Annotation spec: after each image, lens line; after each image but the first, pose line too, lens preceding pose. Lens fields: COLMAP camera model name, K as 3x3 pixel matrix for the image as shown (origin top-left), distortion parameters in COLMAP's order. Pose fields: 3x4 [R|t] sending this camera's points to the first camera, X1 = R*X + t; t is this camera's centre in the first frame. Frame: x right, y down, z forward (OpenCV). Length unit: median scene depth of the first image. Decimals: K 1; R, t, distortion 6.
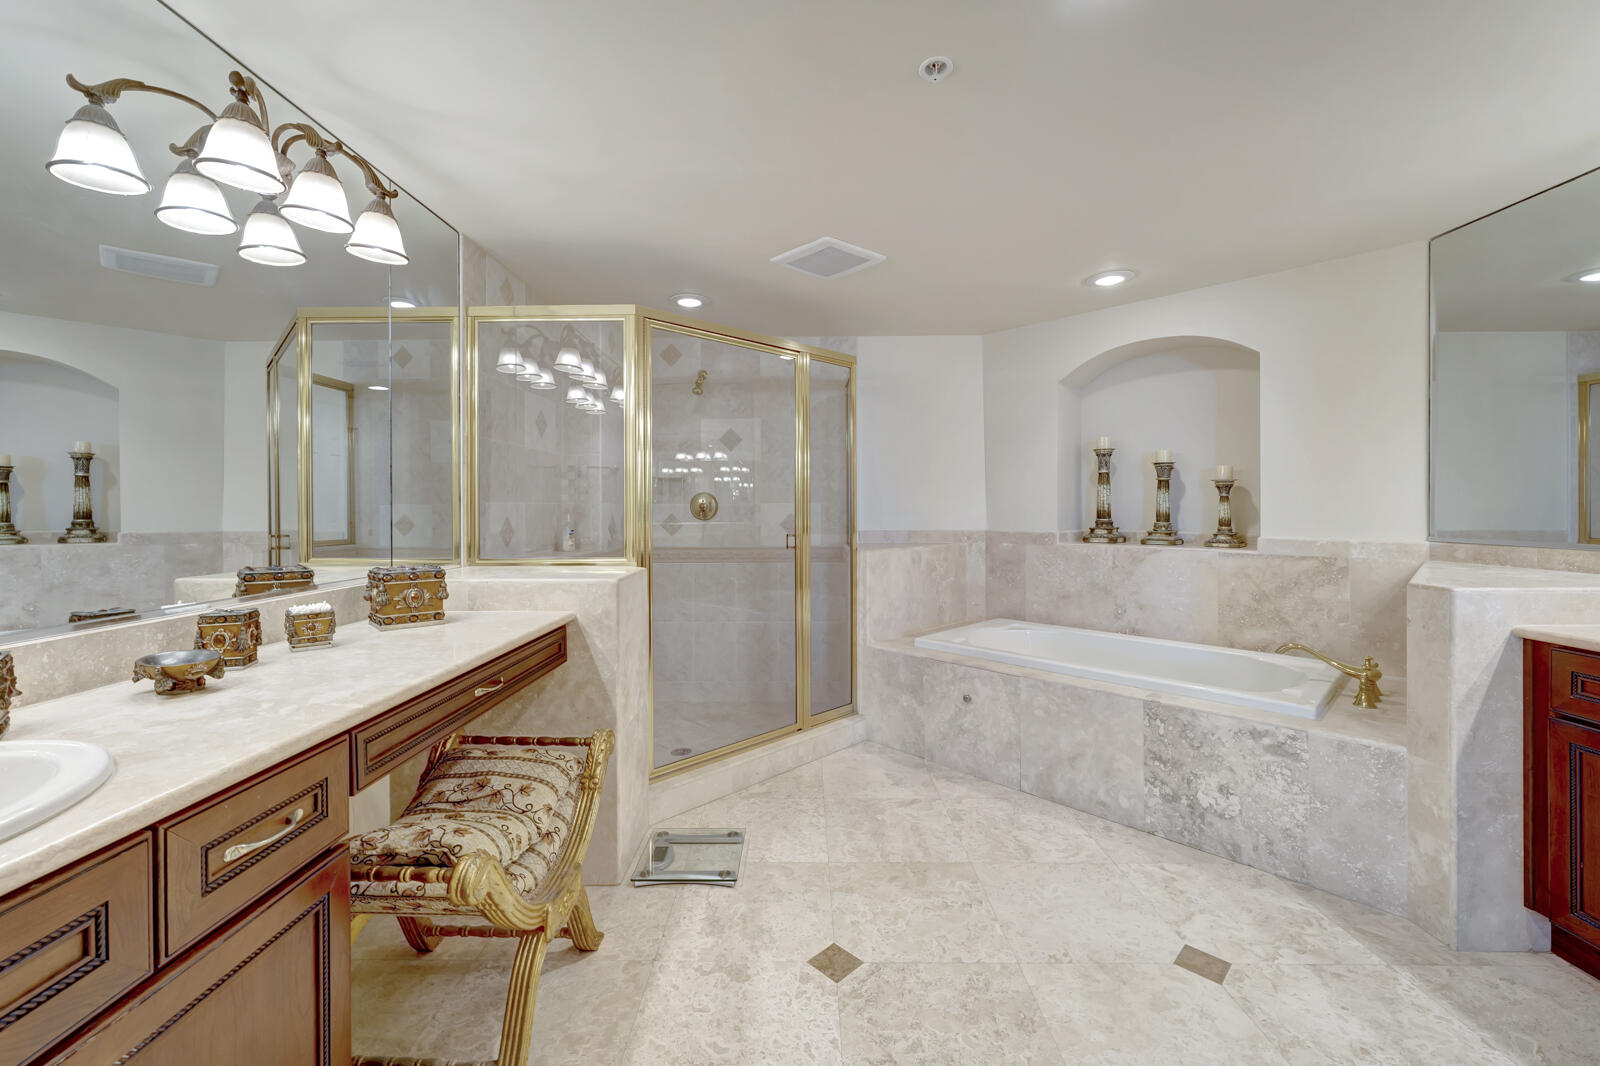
lens RADIAL K [[655.6, 0, 803.6], [0, 655.6, 511.1], [0, 0, 1]] dist [0.000947, 0.000162]
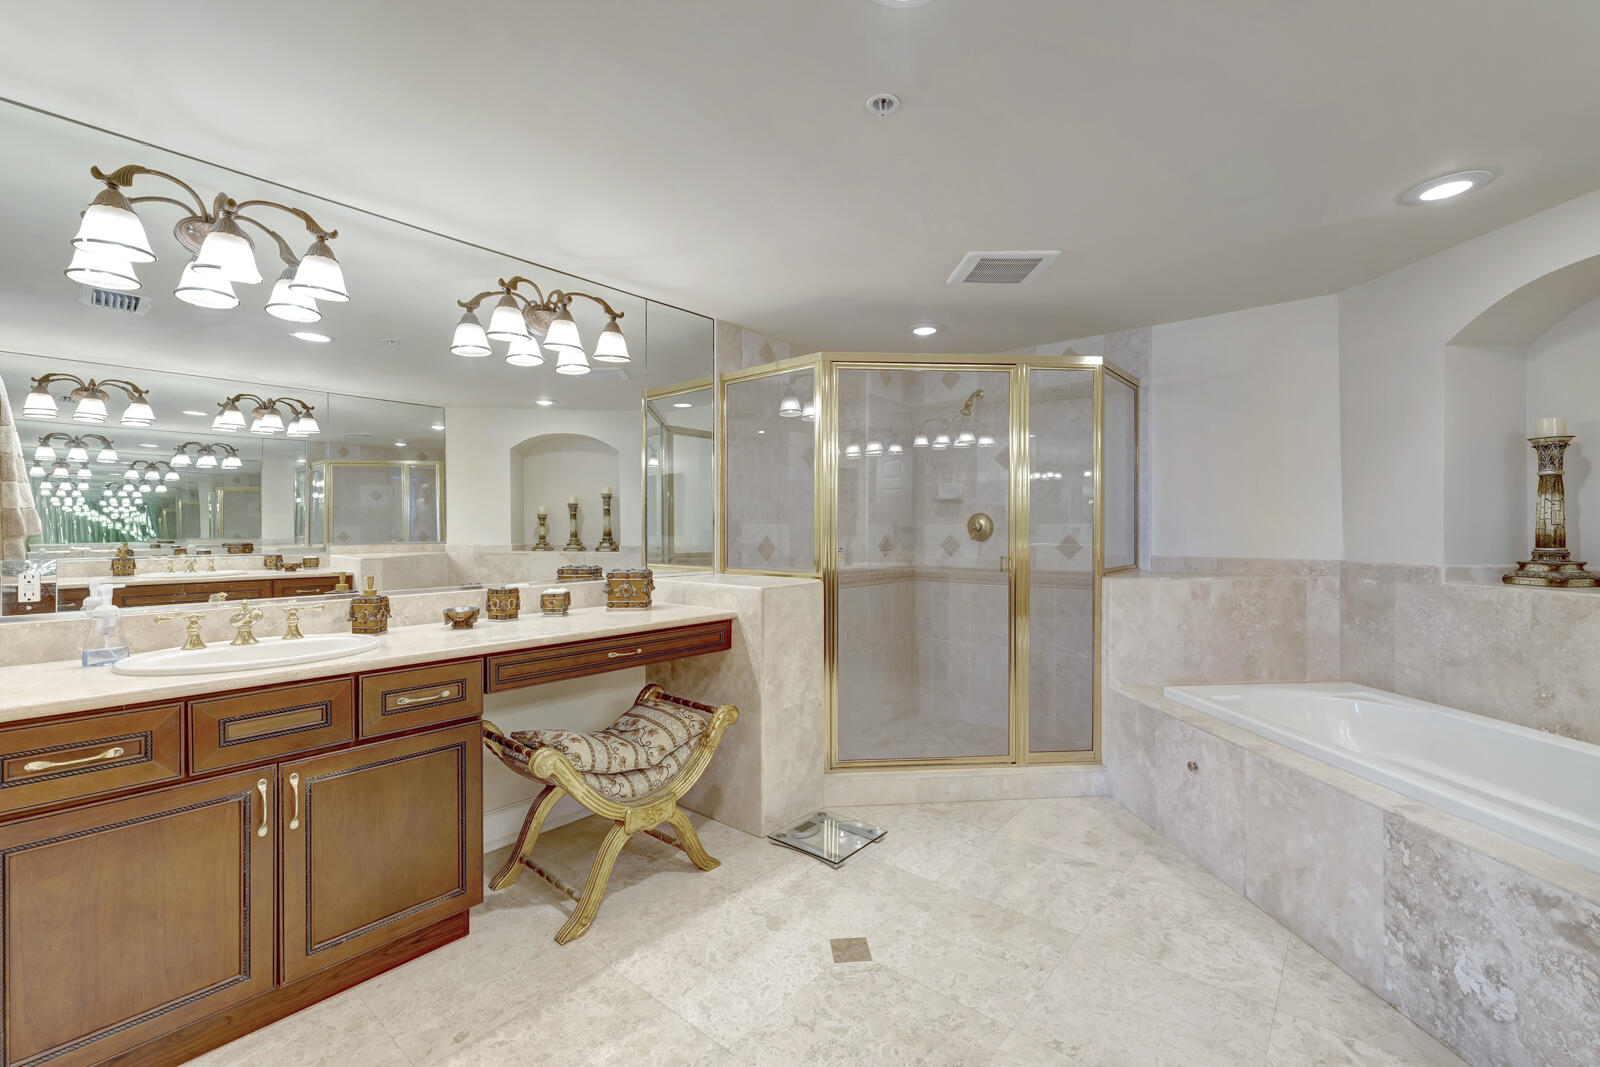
lens RADIAL K [[680.2, 0, 800.0], [0, 680.2, 533.5], [0, 0, 1]] dist [0.001979, 0.000261]
pose [[0.773045, 0.006580, -0.634317, 0.484565], [-0.004548, 0.999978, 0.004831, -0.002842], [0.634335, -0.000850, 0.773058, 0.055352]]
